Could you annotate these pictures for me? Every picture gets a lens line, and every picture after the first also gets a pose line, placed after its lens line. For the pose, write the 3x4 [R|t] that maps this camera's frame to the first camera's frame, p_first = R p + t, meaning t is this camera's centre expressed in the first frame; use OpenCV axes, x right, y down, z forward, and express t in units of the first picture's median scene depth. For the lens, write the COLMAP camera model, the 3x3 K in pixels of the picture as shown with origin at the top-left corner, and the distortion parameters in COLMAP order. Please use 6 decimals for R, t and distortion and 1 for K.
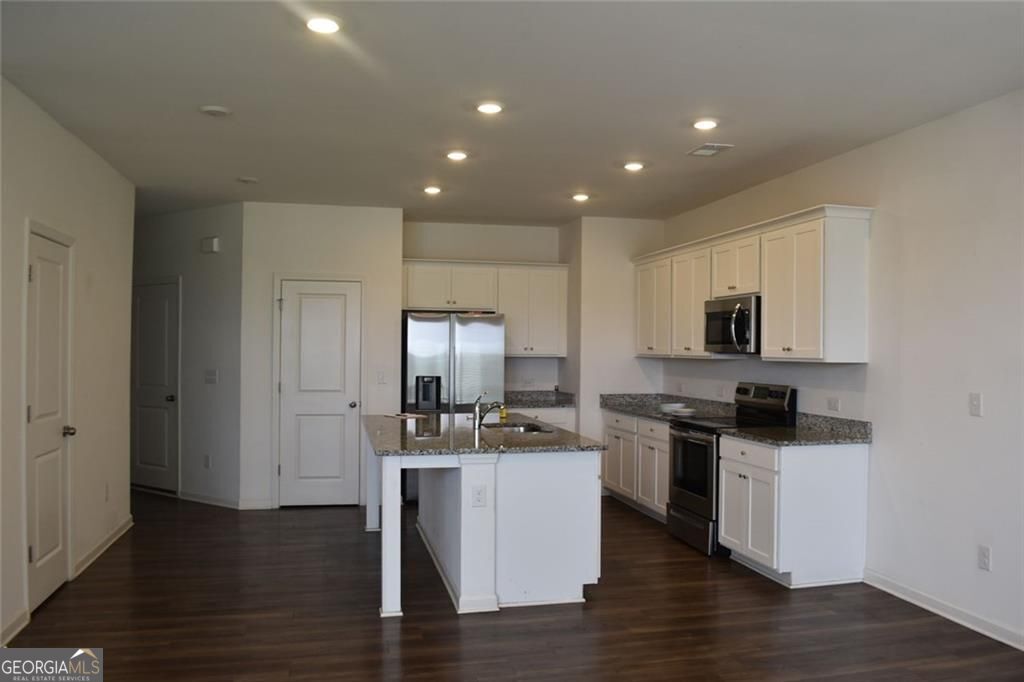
lens RADIAL K [[811.8, 0, 512.0], [0, 811.8, 341.0], [0, 0, 1]] dist [-0.082116, 0.004825]
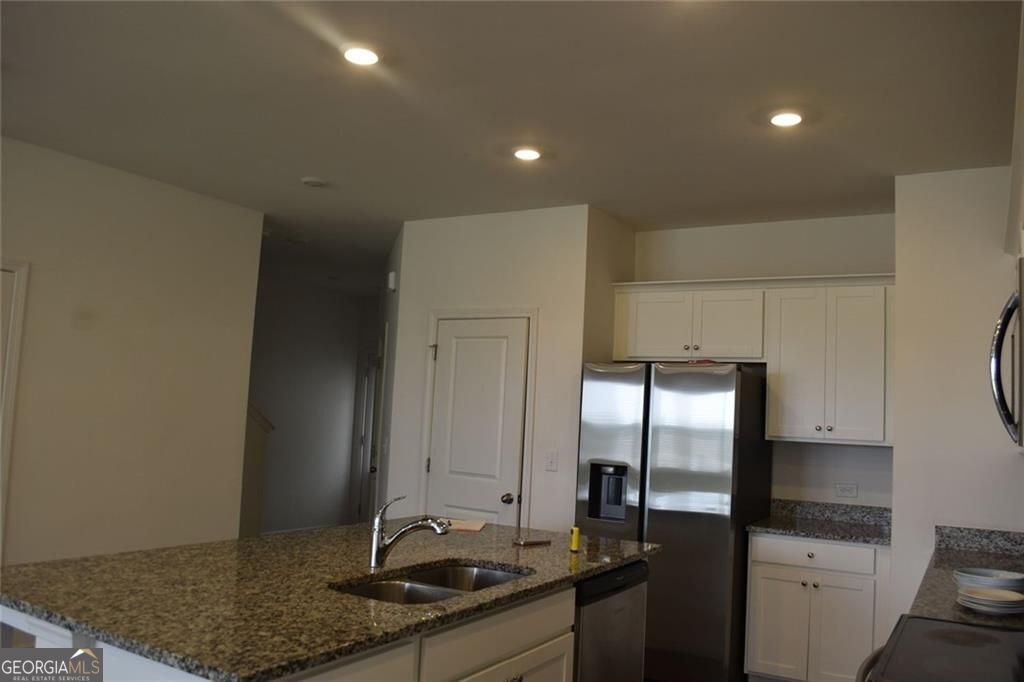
lens RADIAL K [[811.8, 0, 512.0], [0, 811.8, 341.0], [0, 0, 1]] dist [-0.082116, 0.004825]
pose [[0.723082, -0.031361, -0.690050, 0.271167], [-0.037841, 0.995670, -0.084903, 0.004873], [0.689725, 0.087504, 0.718764, 0.496273]]
